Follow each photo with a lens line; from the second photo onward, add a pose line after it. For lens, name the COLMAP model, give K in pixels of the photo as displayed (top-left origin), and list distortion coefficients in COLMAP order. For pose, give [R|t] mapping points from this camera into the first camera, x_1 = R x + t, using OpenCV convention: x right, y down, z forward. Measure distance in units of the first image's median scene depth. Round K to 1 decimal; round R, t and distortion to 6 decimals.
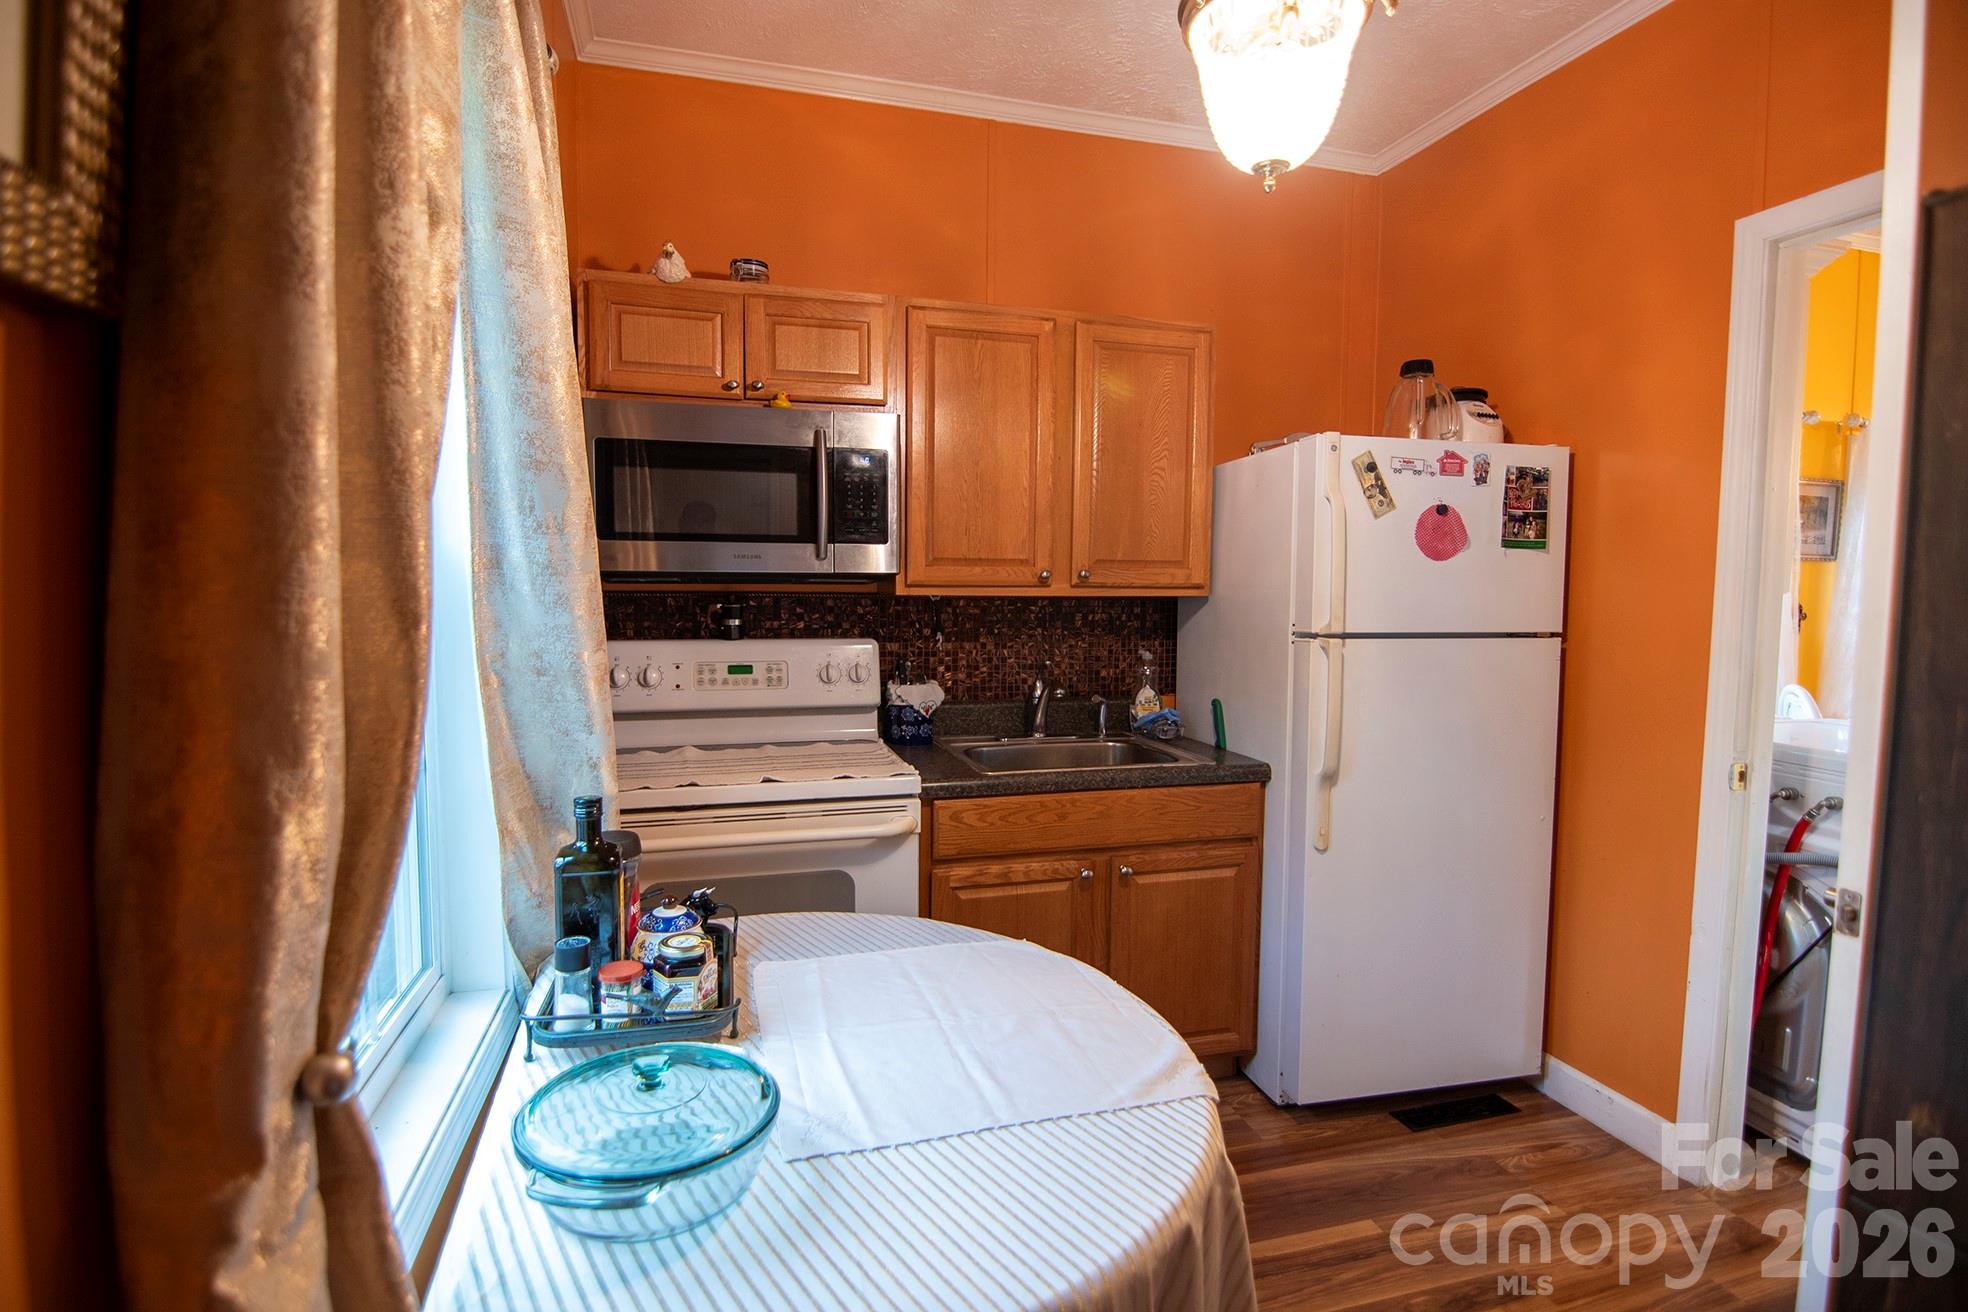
lens RADIAL K [[954.5, 0, 975.1], [0, 954.5, 655.5], [0, 0, 1]] dist [-0.019953, -0.002966]
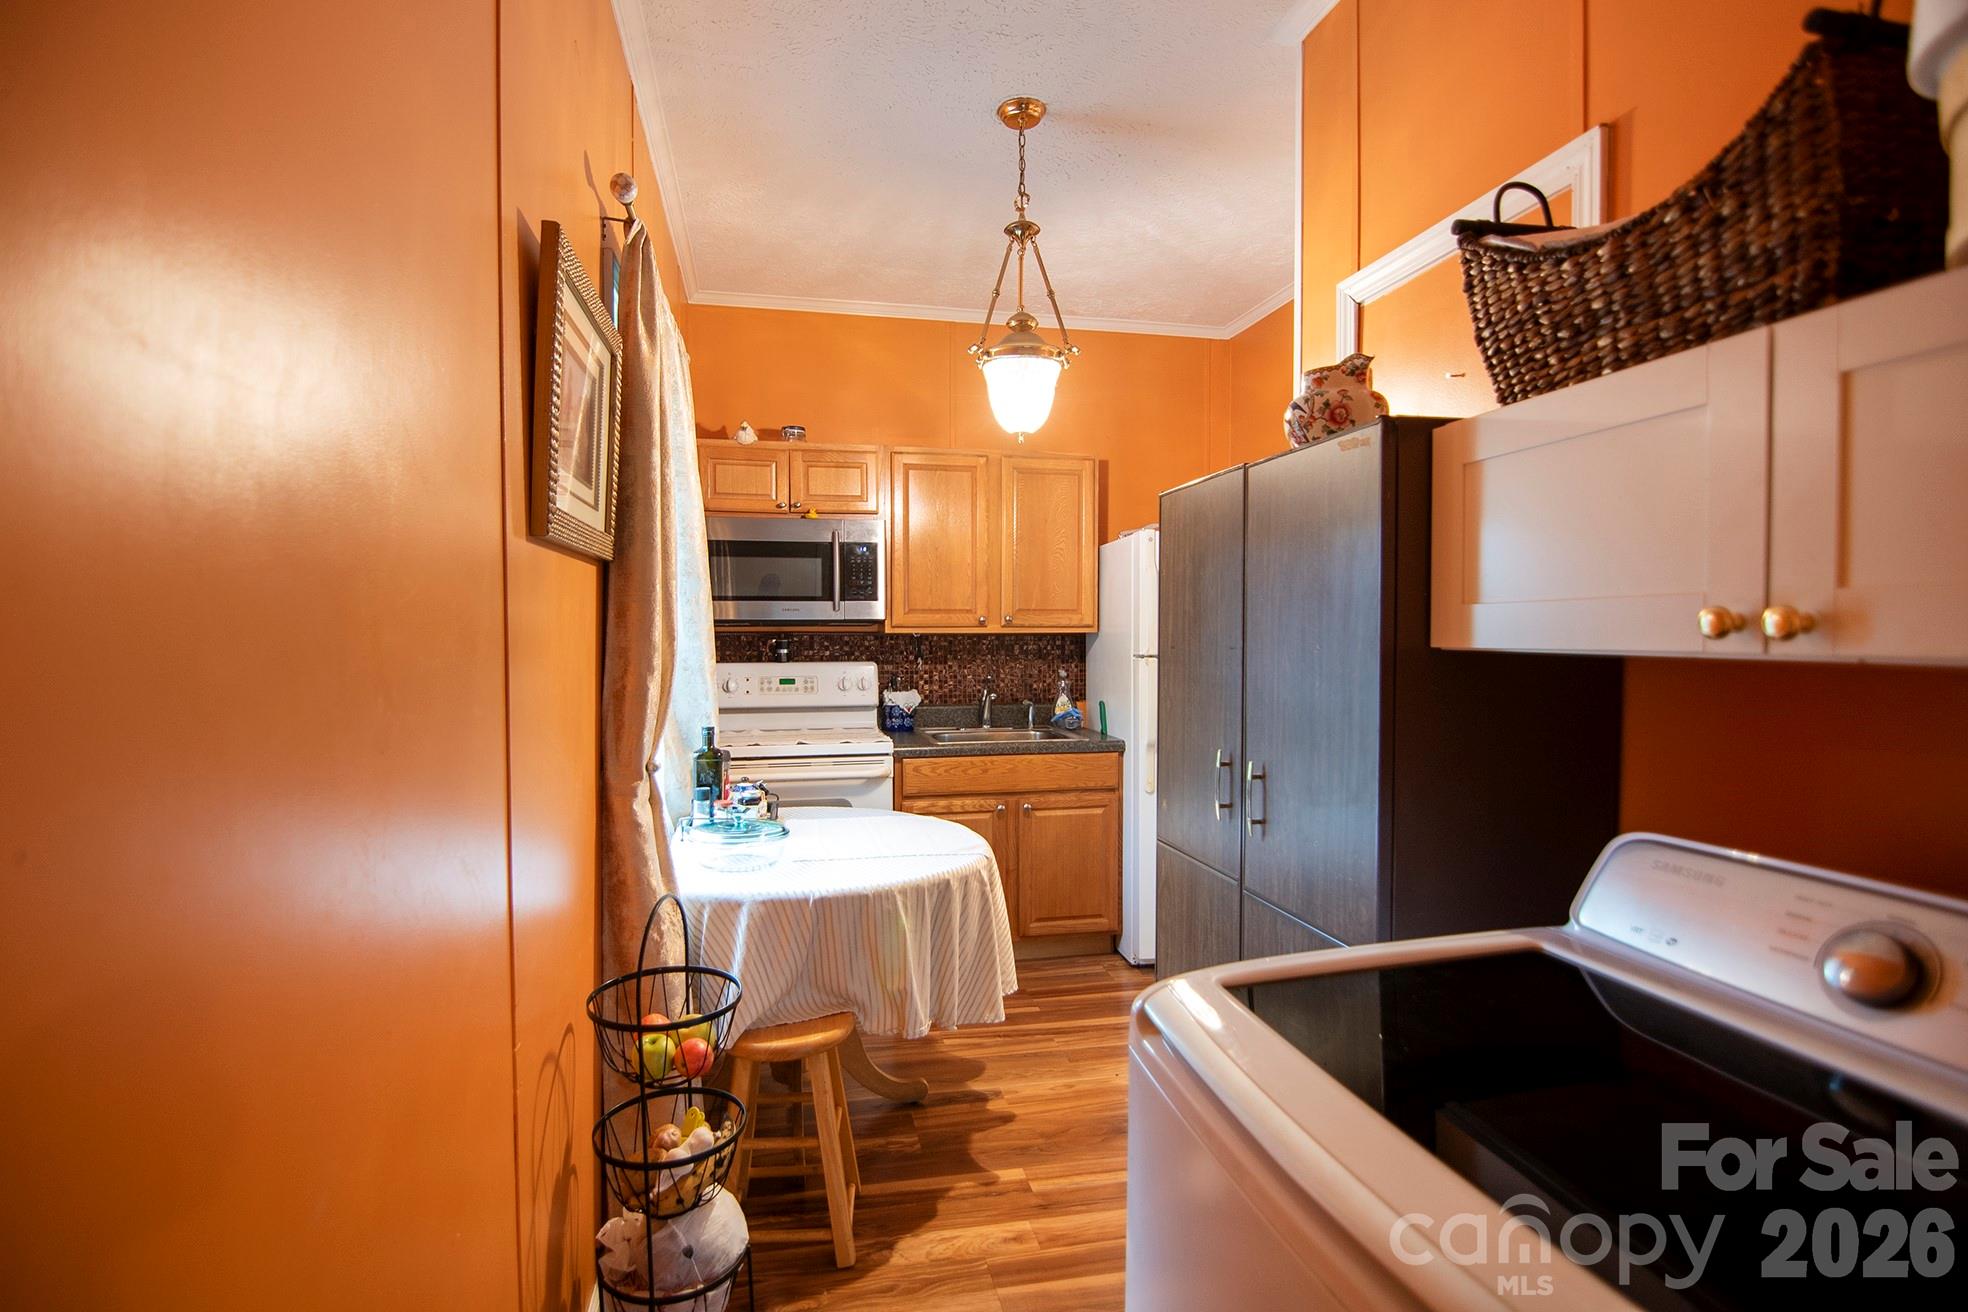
lens RADIAL K [[954.5, 0, 985.2], [0, 954.5, 651.1], [0, 0, 1]] dist [-0.019953, -0.002966]
pose [[0.998486, -0.006817, -0.054590, 0.164353], [0.004216, 0.998856, -0.047629, 0.041075], [0.054853, 0.047327, 0.997372, -0.546410]]
